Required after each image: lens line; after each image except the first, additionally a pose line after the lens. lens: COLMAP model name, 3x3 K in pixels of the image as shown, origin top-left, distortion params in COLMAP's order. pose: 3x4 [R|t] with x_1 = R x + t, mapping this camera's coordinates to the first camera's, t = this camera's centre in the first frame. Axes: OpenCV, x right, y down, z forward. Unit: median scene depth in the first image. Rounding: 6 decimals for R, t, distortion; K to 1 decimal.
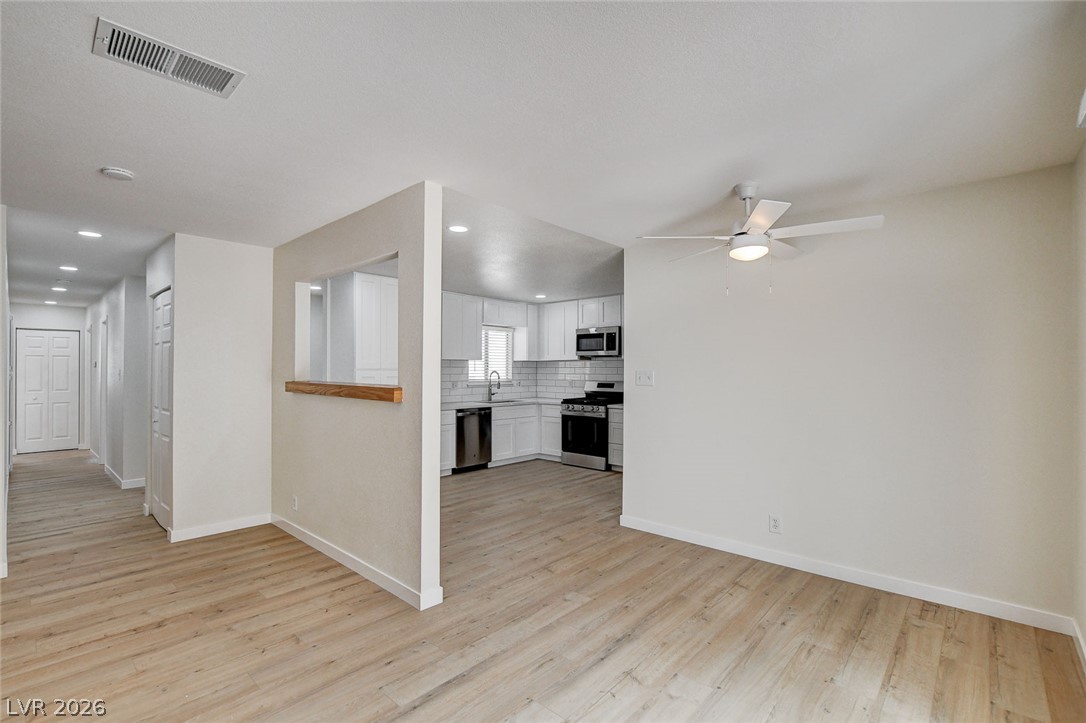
lens RADIAL K [[492.6, 0, 544.6], [0, 492.6, 363.6], [0, 0, 1]] dist [-0.027484, 0.006965]
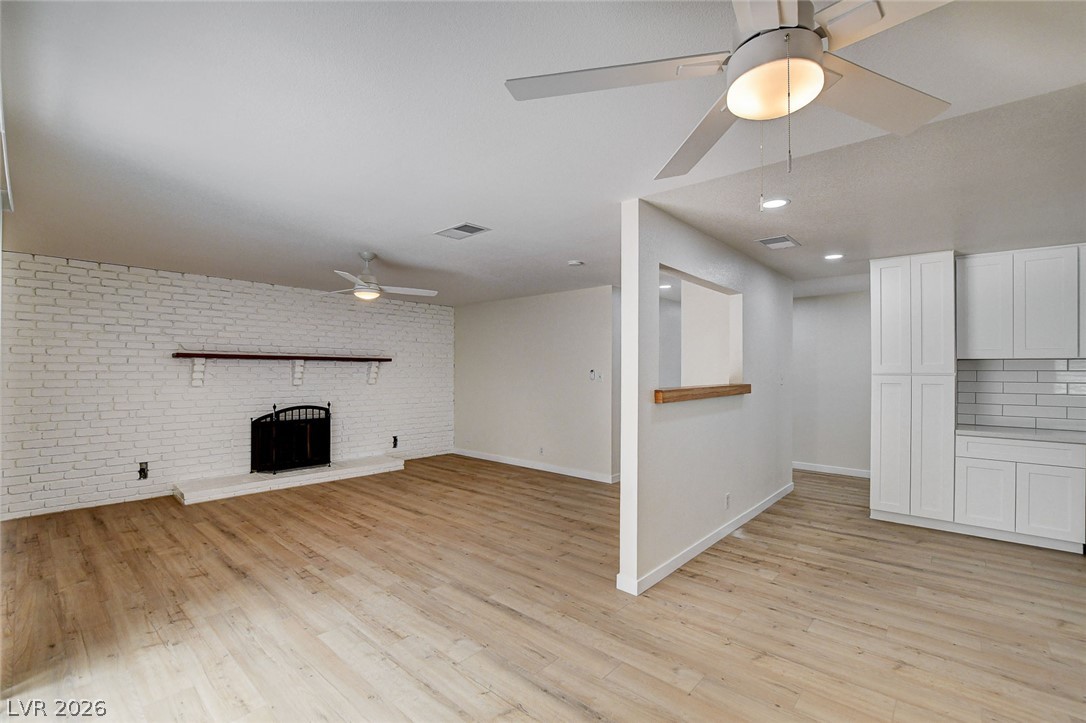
lens RADIAL K [[475.5, 0, 544.9], [0, 475.5, 368.4], [0, 0, 1]] dist [-0.019826, 0.001269]
pose [[0.010271, -0.007148, -0.999922, 0.749831], [0.008312, 0.999941, -0.007062, 0.005833], [0.999913, -0.008239, 0.010330, 0.742212]]
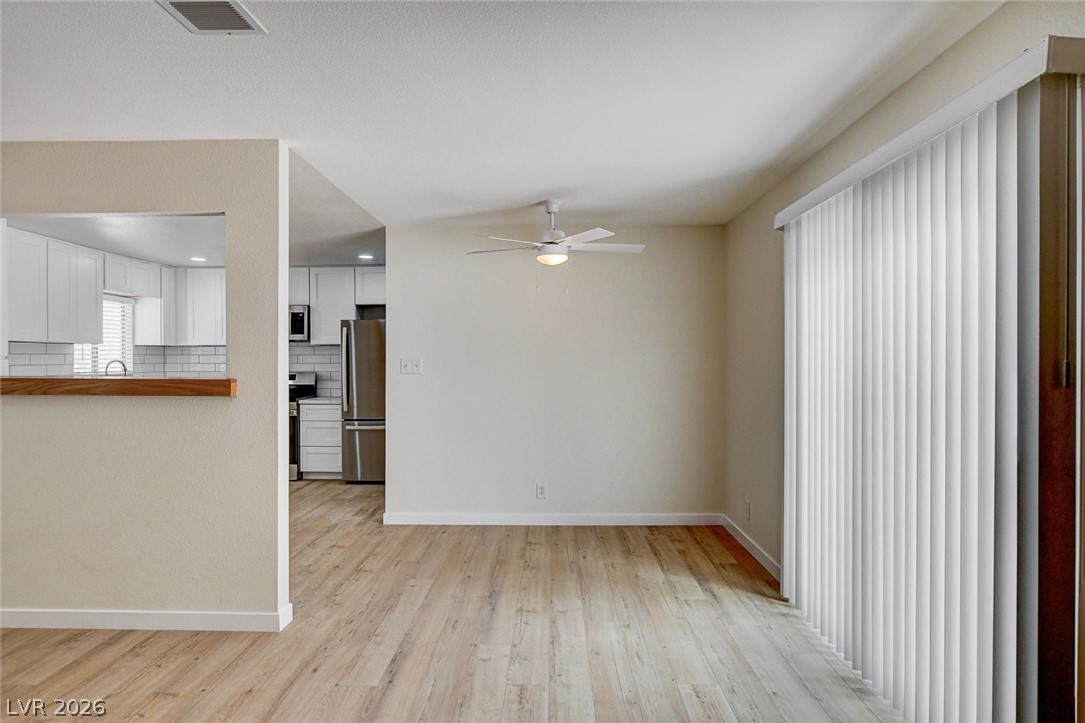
lens RADIAL K [[637.7, 0, 540.8], [0, 637.7, 361.8], [0, 0, 1]] dist [-0.010312, 0.000649]
pose [[0.754333, -0.005846, 0.656466, -0.579945], [-0.006476, 0.999845, 0.016345, -0.000955], [-0.656460, -0.016581, 0.754179, -0.144715]]
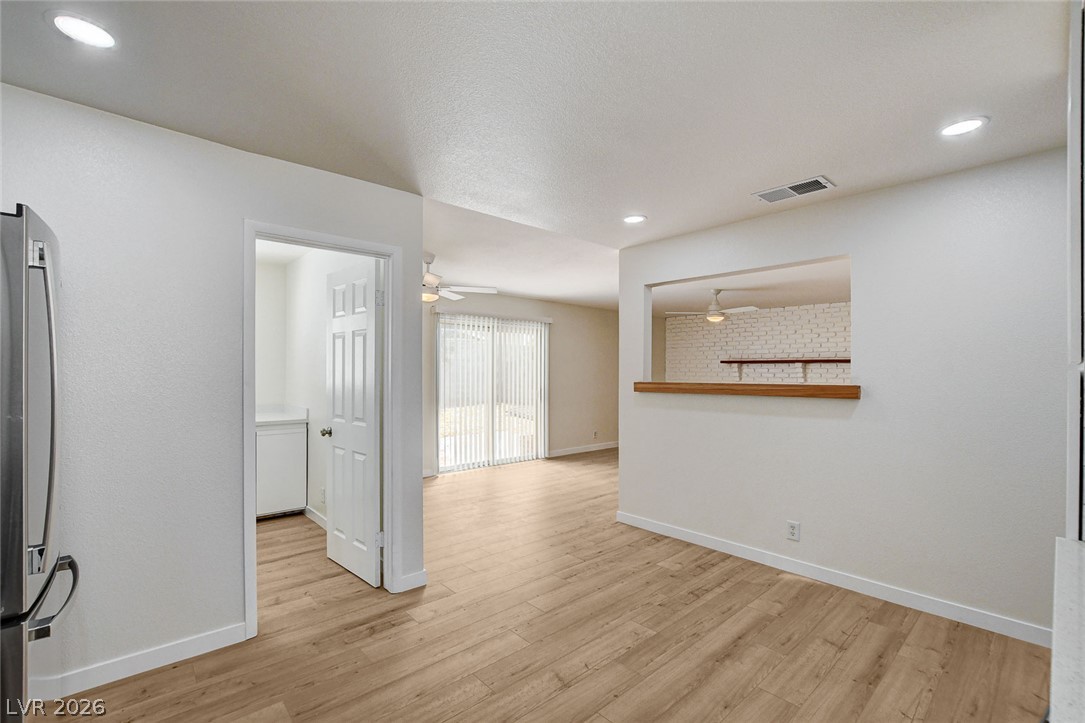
lens RADIAL K [[485.0, 0, 548.5], [0, 485.0, 373.1], [0, 0, 1]] dist [-0.000459, 0.000201]
pose [[-0.996190, -0.006520, 0.086964, -0.116288], [-0.007275, 0.999939, -0.008368, 0.032828], [-0.086904, -0.008969, -0.996176, 2.375307]]
